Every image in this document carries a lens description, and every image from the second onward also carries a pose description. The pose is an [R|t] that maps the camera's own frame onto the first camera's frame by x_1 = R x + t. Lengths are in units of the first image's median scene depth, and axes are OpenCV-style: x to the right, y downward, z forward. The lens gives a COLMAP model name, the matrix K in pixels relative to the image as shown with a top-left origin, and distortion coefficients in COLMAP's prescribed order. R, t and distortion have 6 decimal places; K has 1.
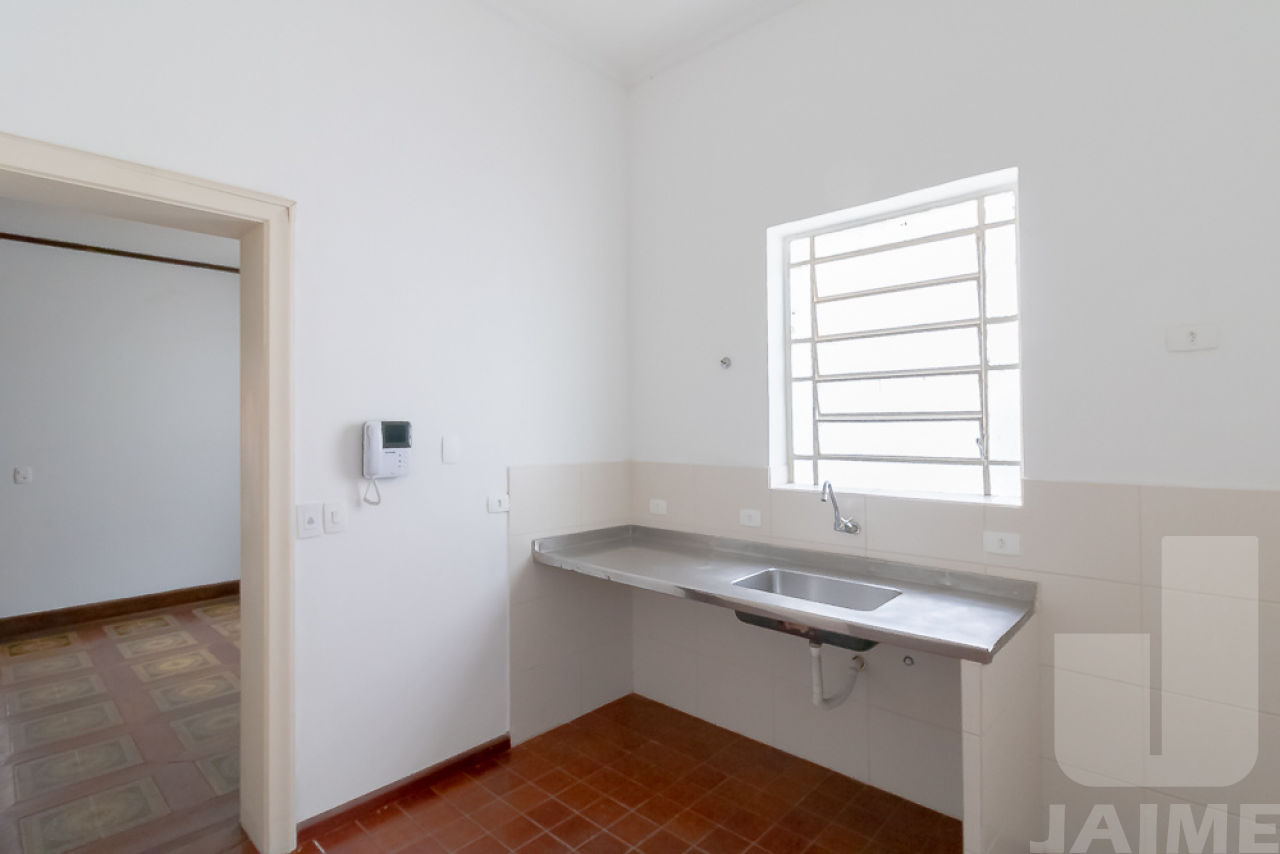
lens RADIAL K [[624.0, 0, 640.0], [0, 624.0, 427.0], [0, 0, 1]] dist [0.000017, -0.000033]
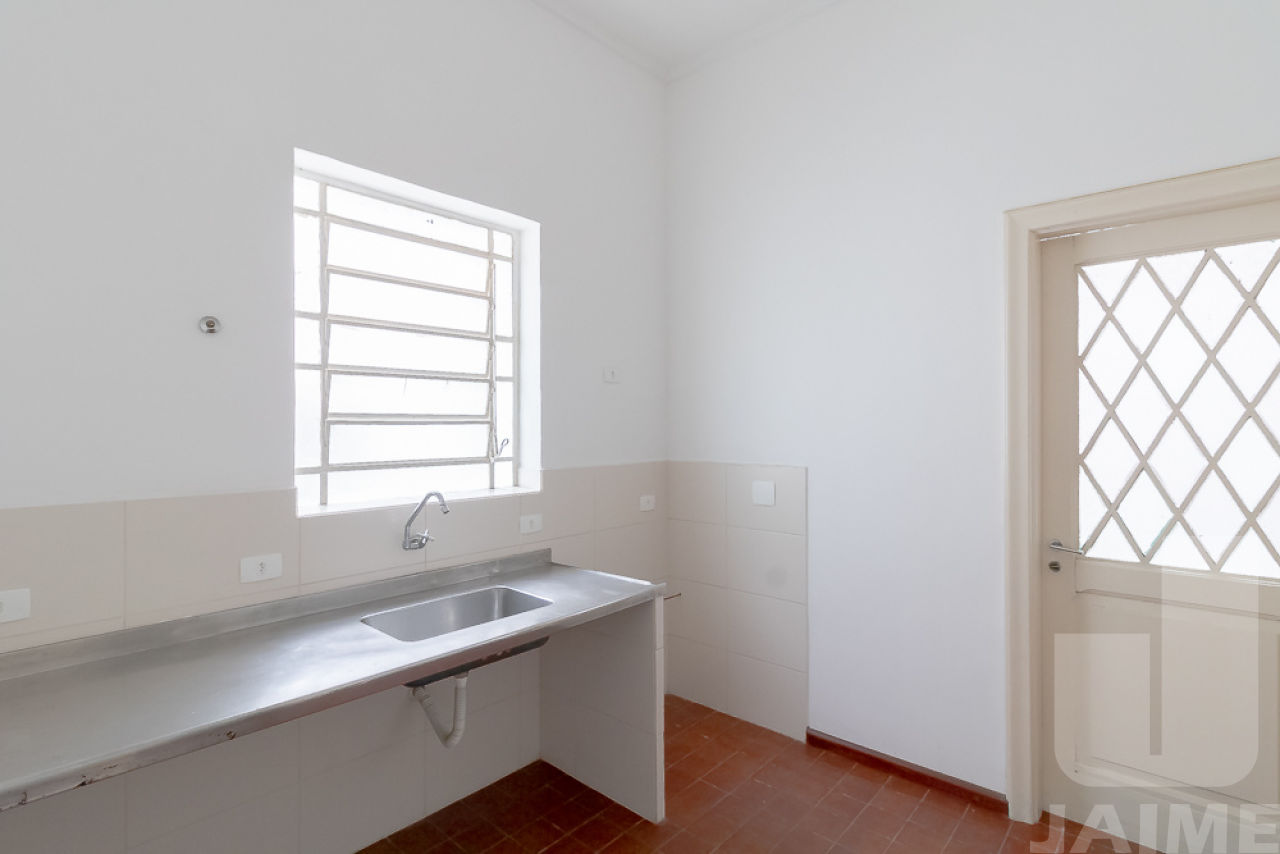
lens RADIAL K [[645.3, 0, 640.0], [0, 645.3, 427.0], [0, 0, 1]] dist [-0.000952, -0.000013]
pose [[-0.032538, 0.002676, 0.999467, -0.607052], [0.006138, 0.999978, -0.002478, 0.000385], [-0.999452, 0.006054, -0.032554, 0.722130]]
